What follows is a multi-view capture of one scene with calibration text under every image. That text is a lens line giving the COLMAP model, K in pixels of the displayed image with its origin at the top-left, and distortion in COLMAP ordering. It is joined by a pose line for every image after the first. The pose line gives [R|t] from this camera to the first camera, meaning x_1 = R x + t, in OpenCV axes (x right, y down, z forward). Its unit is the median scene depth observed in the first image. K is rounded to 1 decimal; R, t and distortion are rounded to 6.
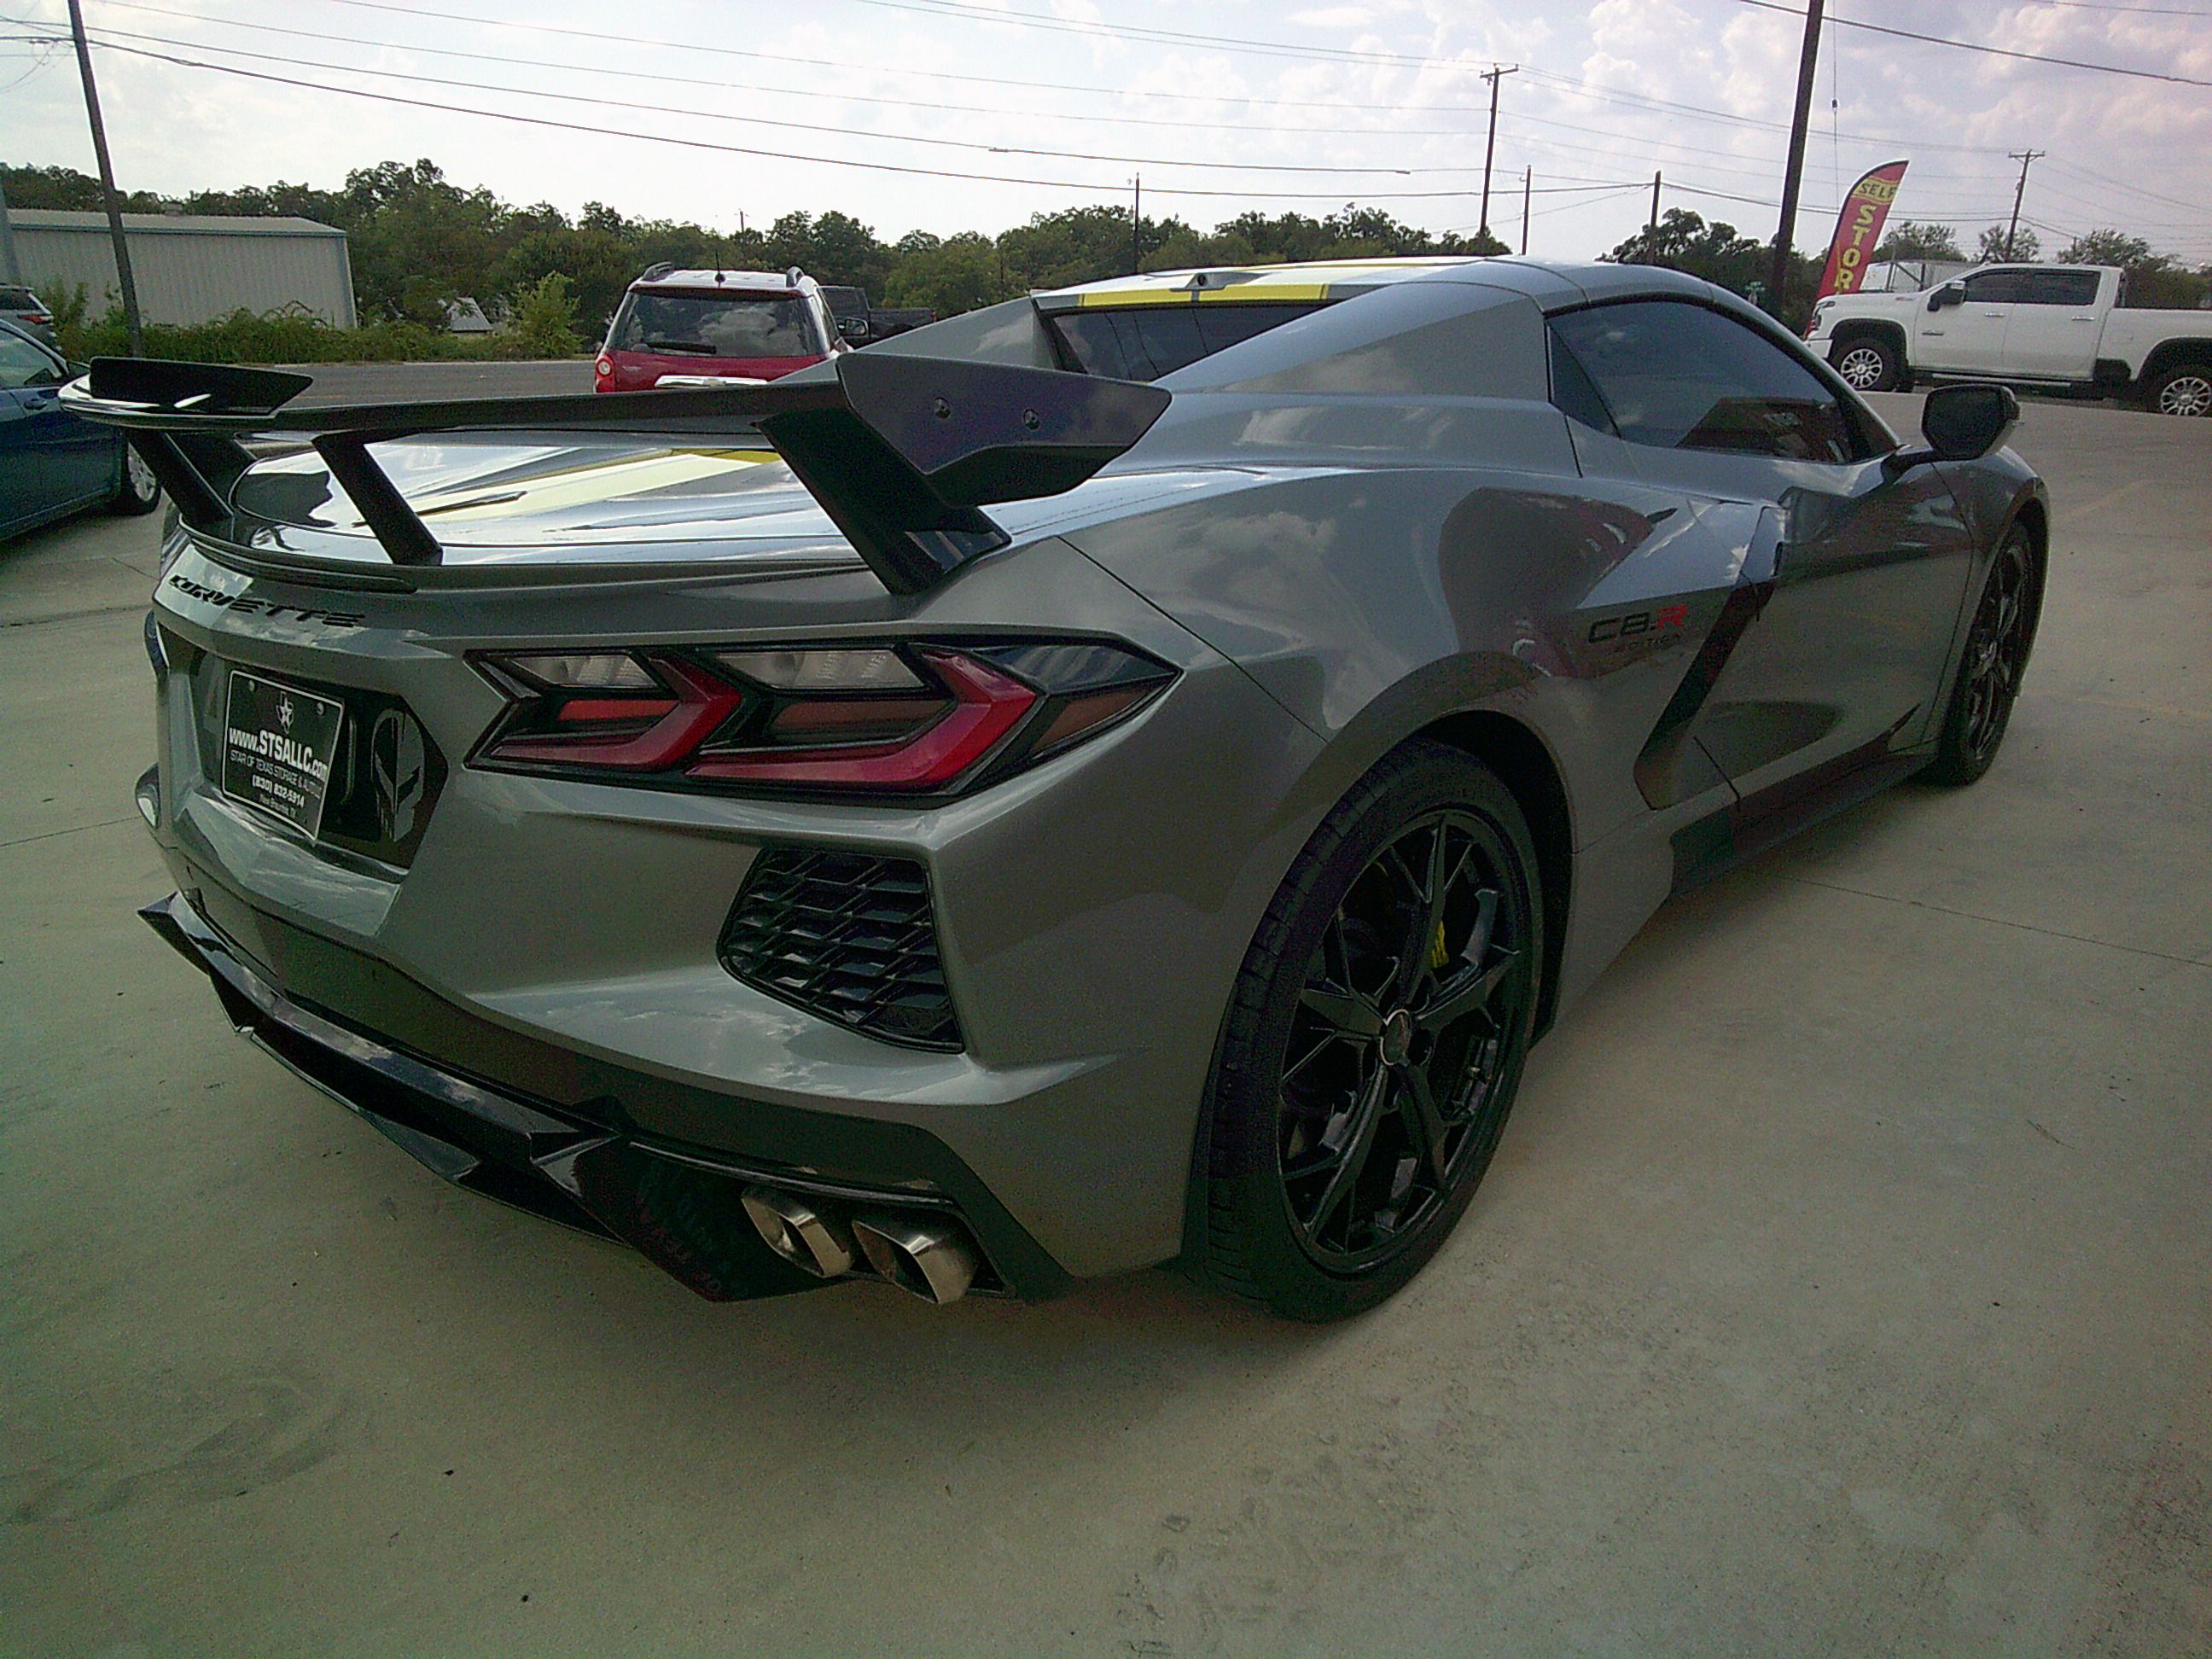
lens RADIAL K [[1794.5, 0, 1162.6], [0, 1794.5, 852.8], [0, 0, 1]] dist [-0.076972, 0.072472]
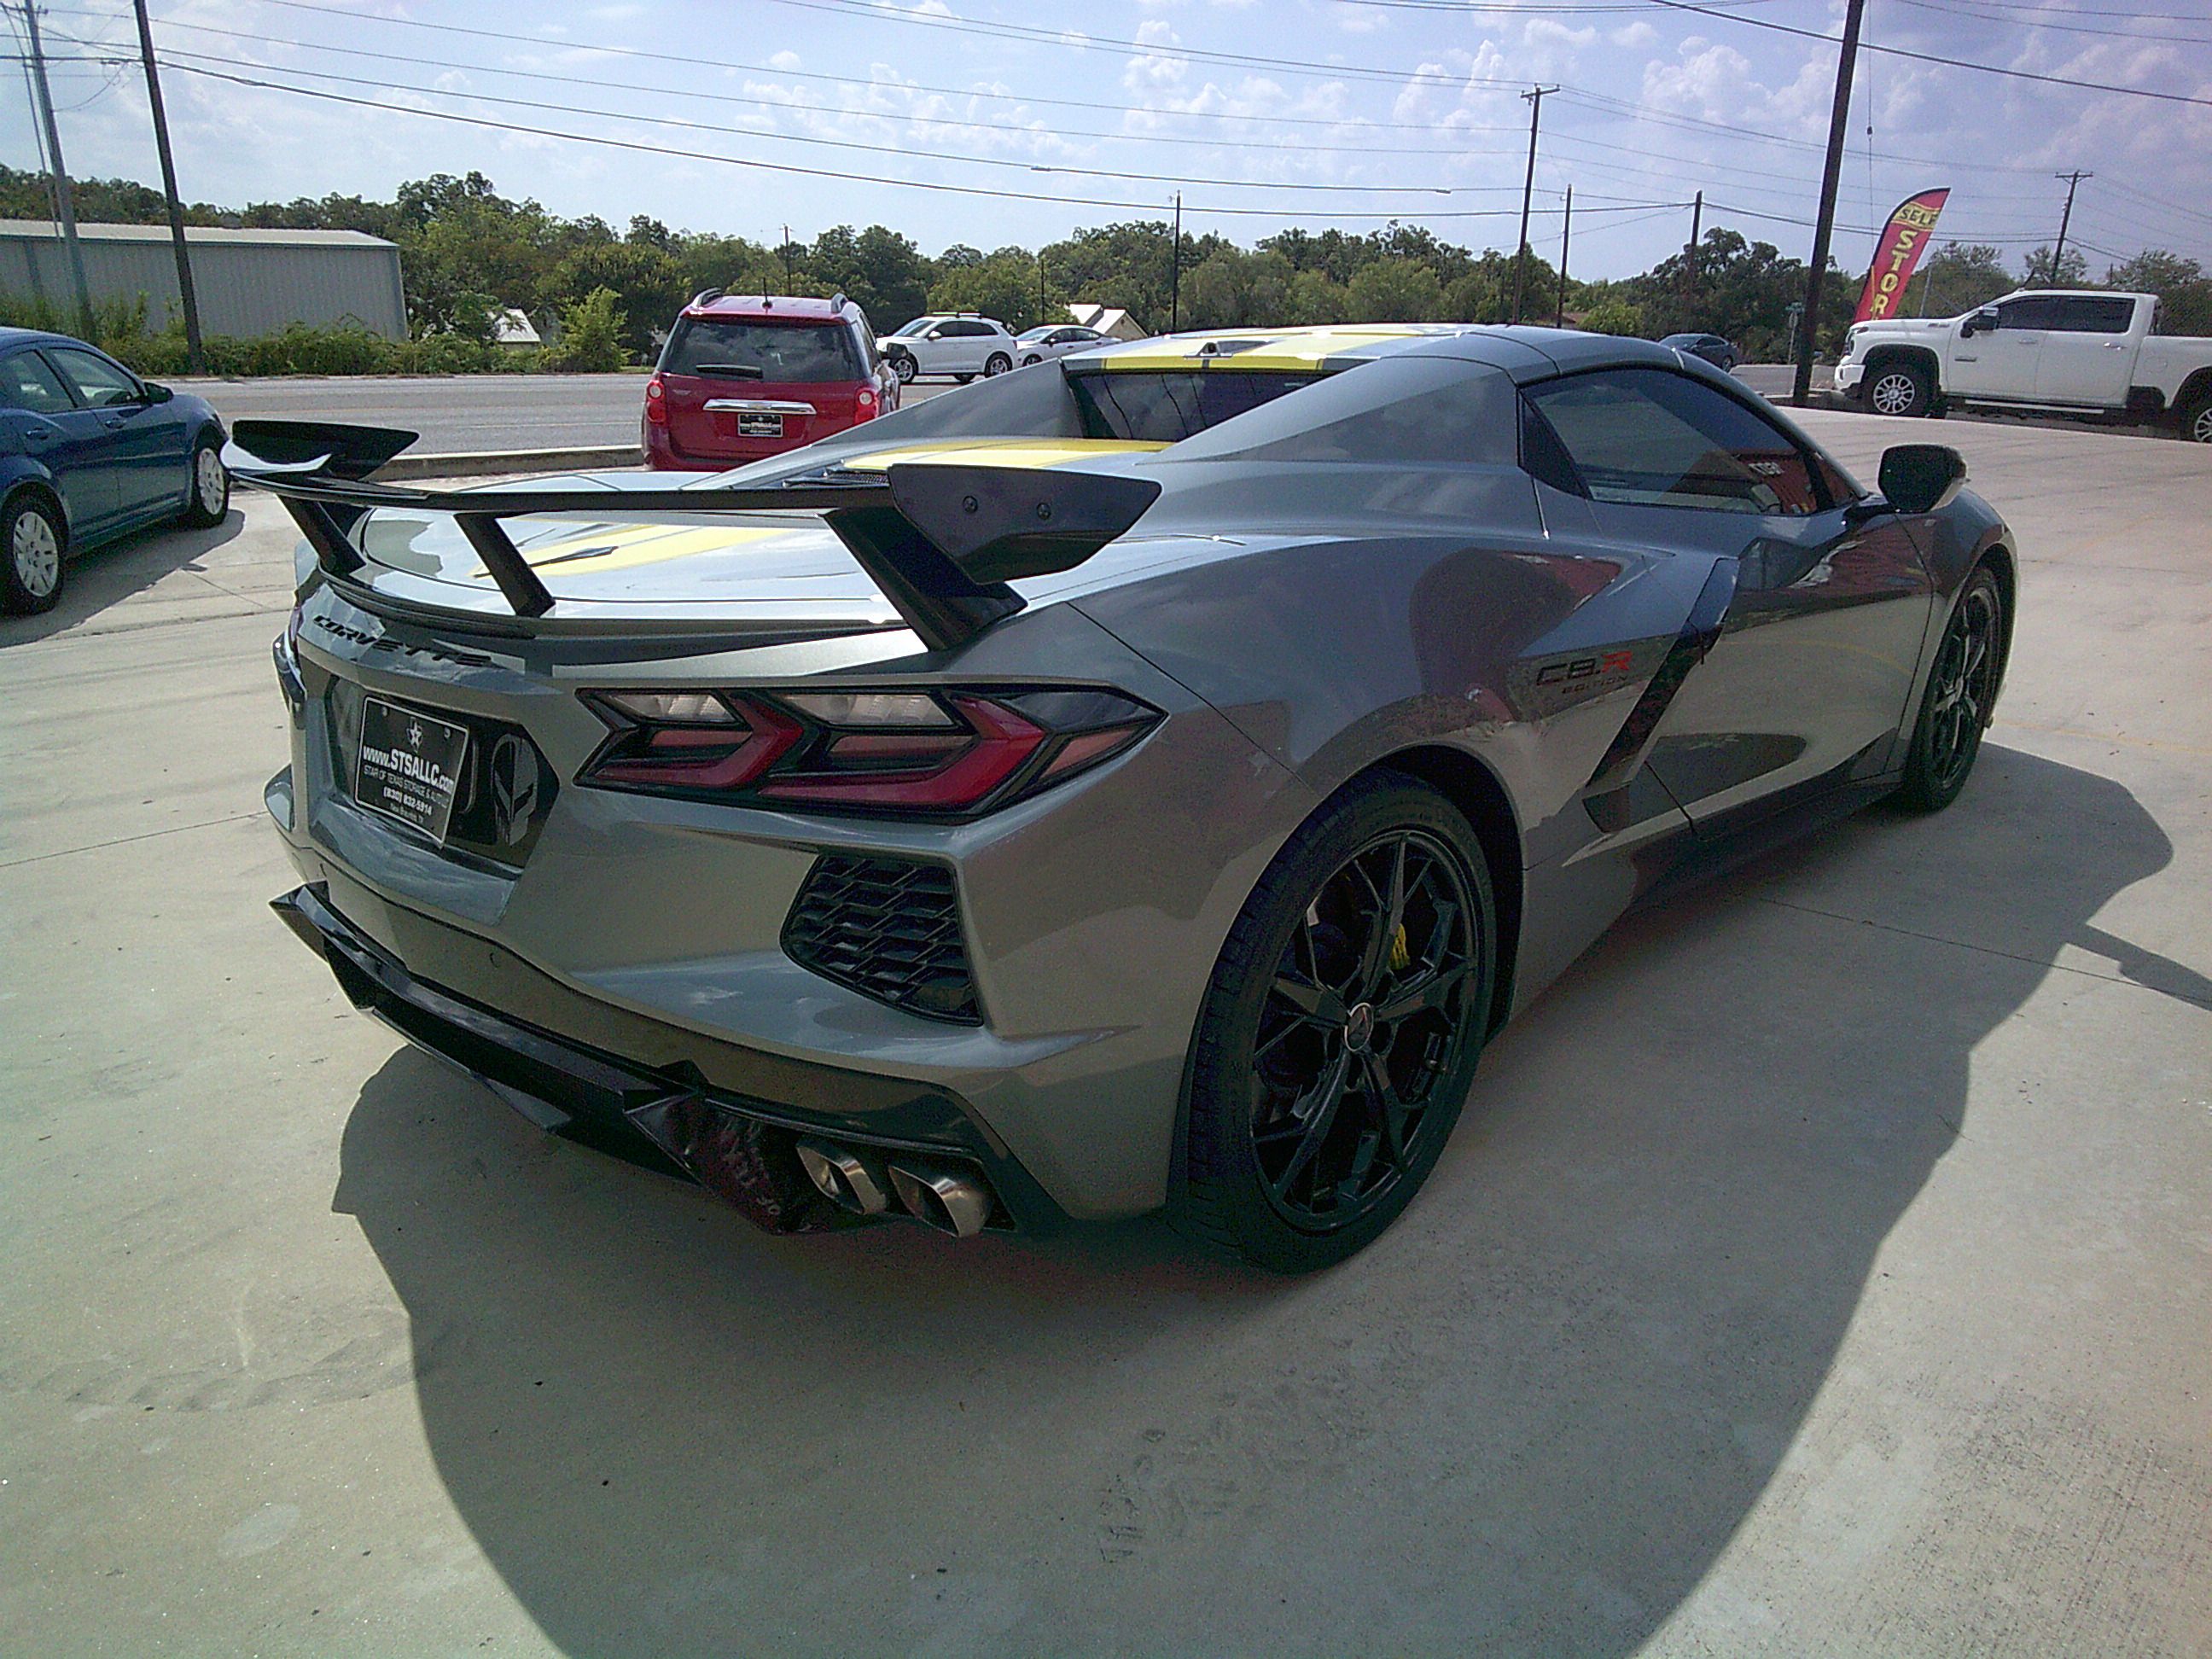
lens RADIAL K [[1827.2, 0, 1106.0], [0, 1827.2, 829.5], [0, 0, 1]] dist [-0.034696, -0.007156]
pose [[0.998546, 0.014411, -0.051952, 0.027176], [-0.015476, 0.999677, -0.020160, 0.001201], [0.051645, 0.020935, 0.998446, -0.175712]]
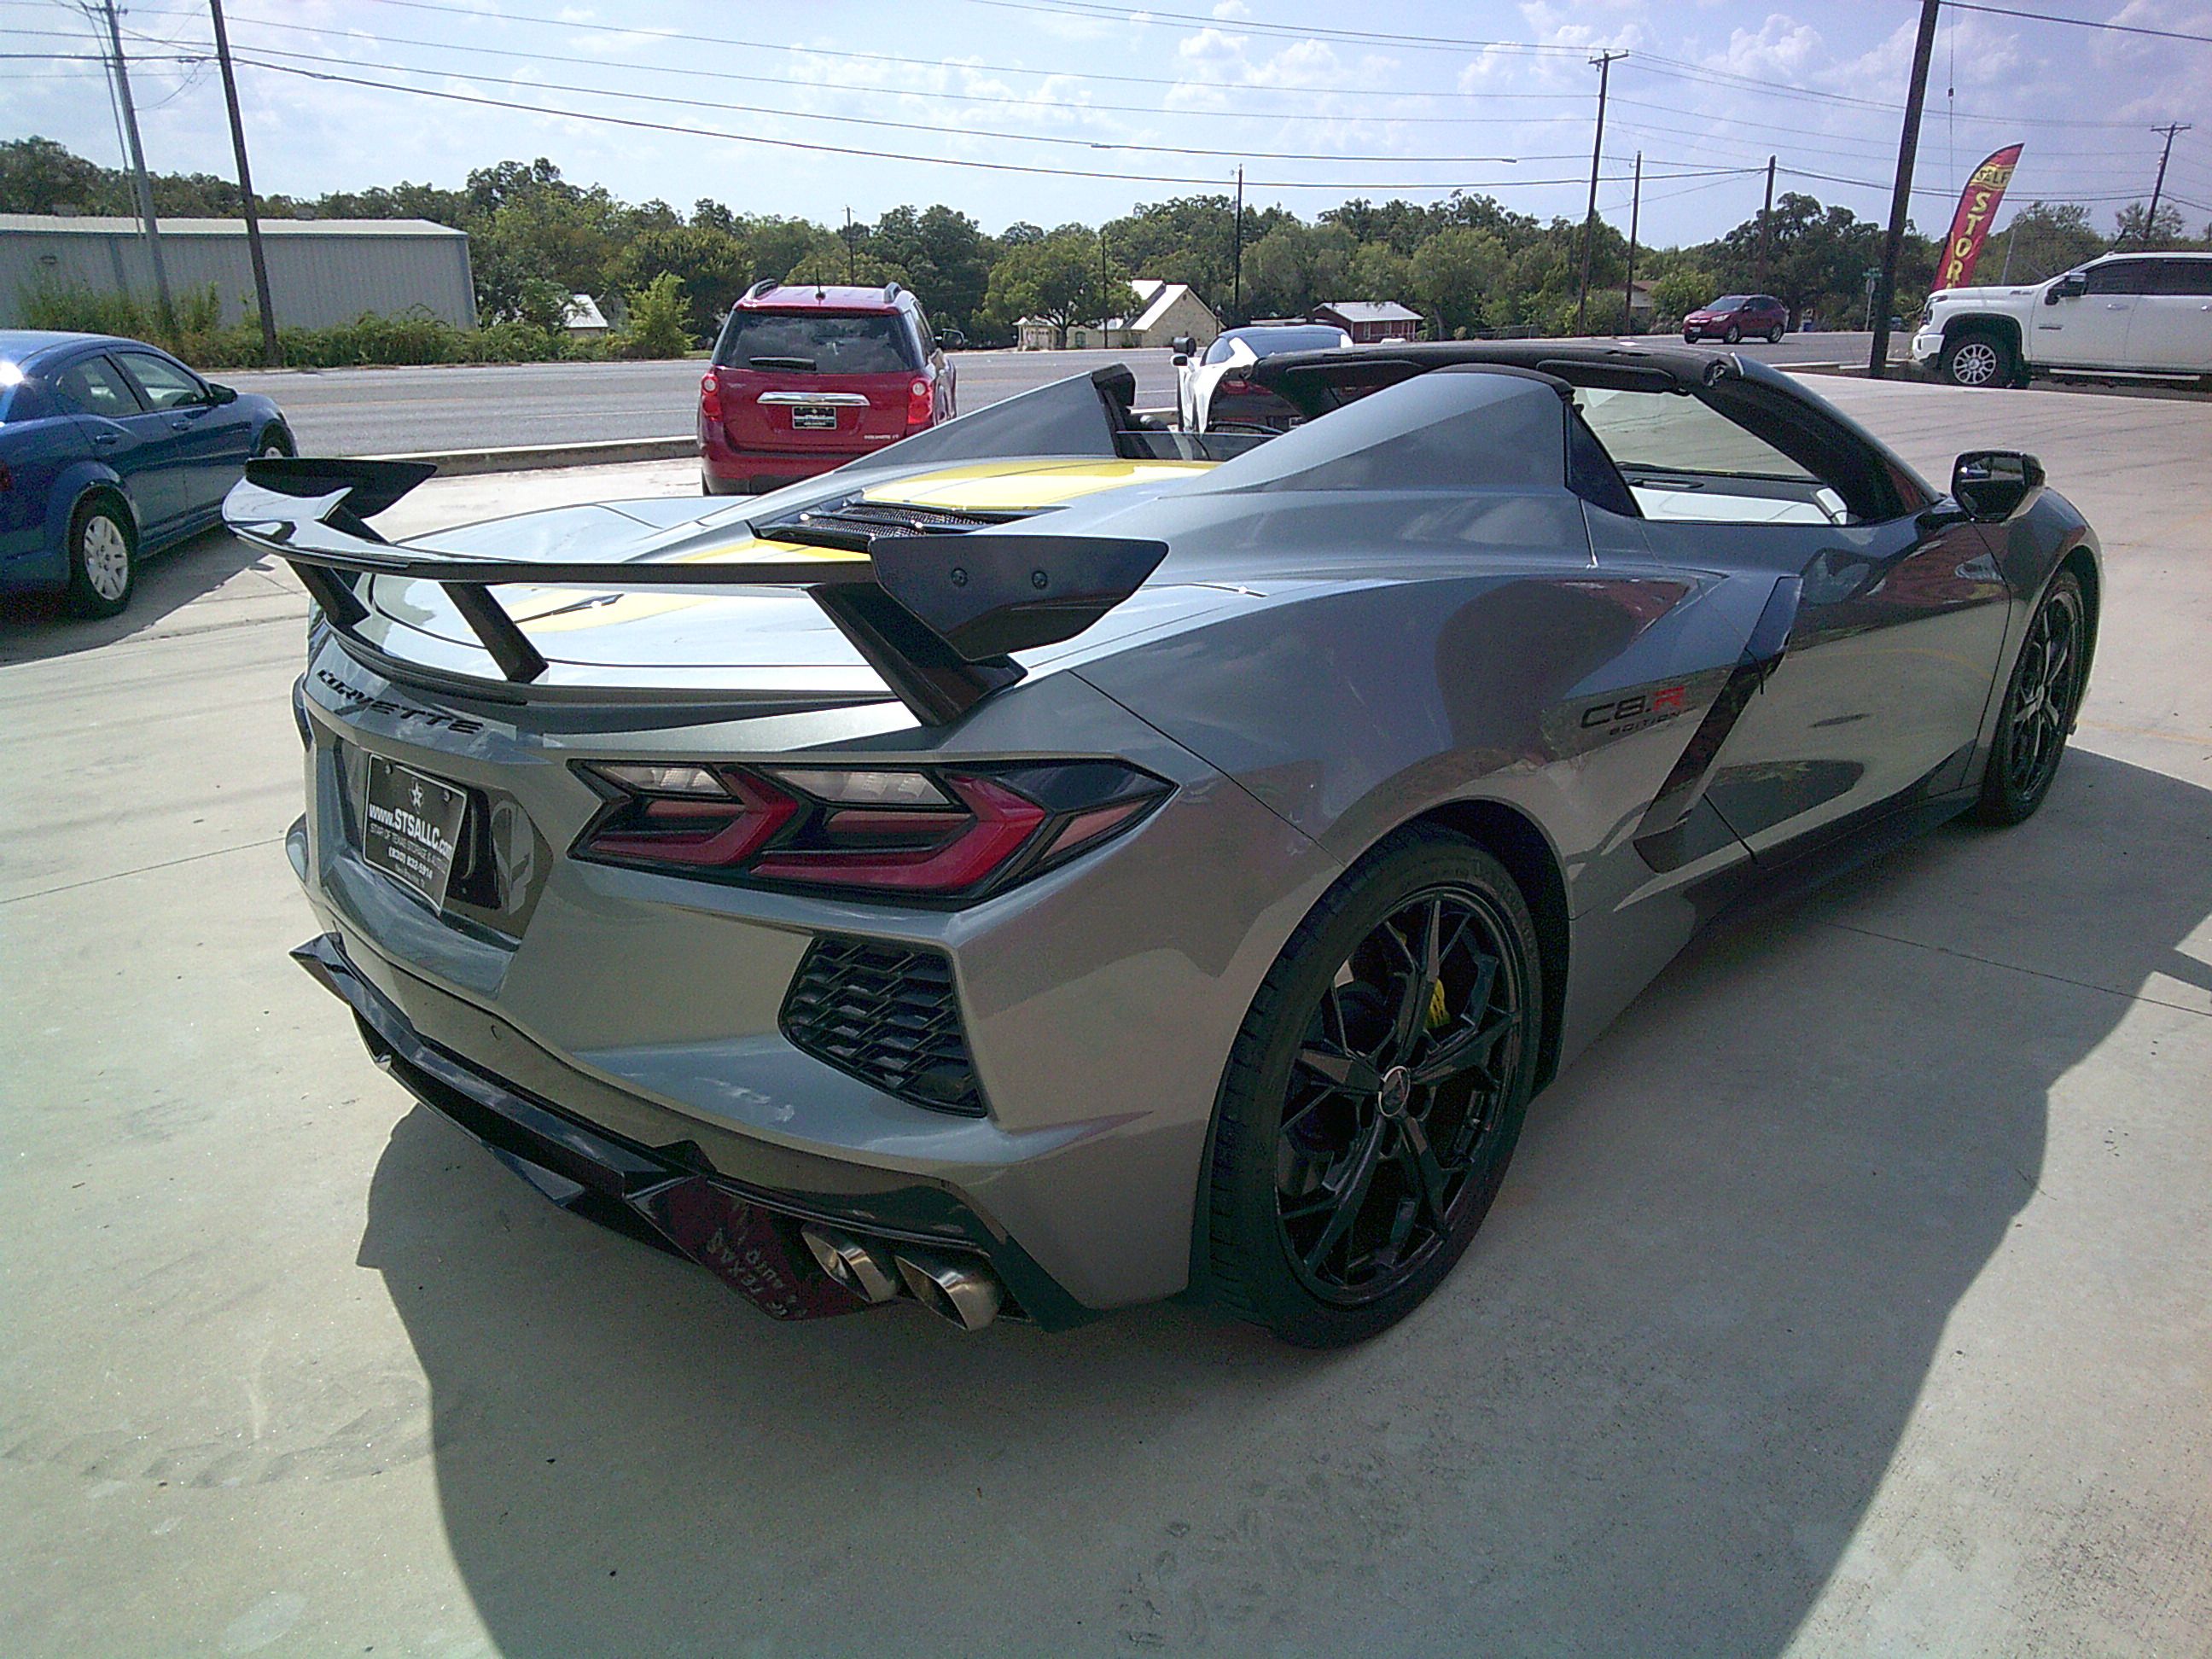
lens RADIAL K [[1827.2, 0, 1106.0], [0, 1827.2, 829.5], [0, 0, 1]] dist [-0.034696, -0.007156]
pose [[0.995675, 0.003976, -0.092817, 0.055839], [-0.004361, 0.999983, -0.003950, -0.050750], [0.092800, 0.004338, 0.995675, -0.126301]]
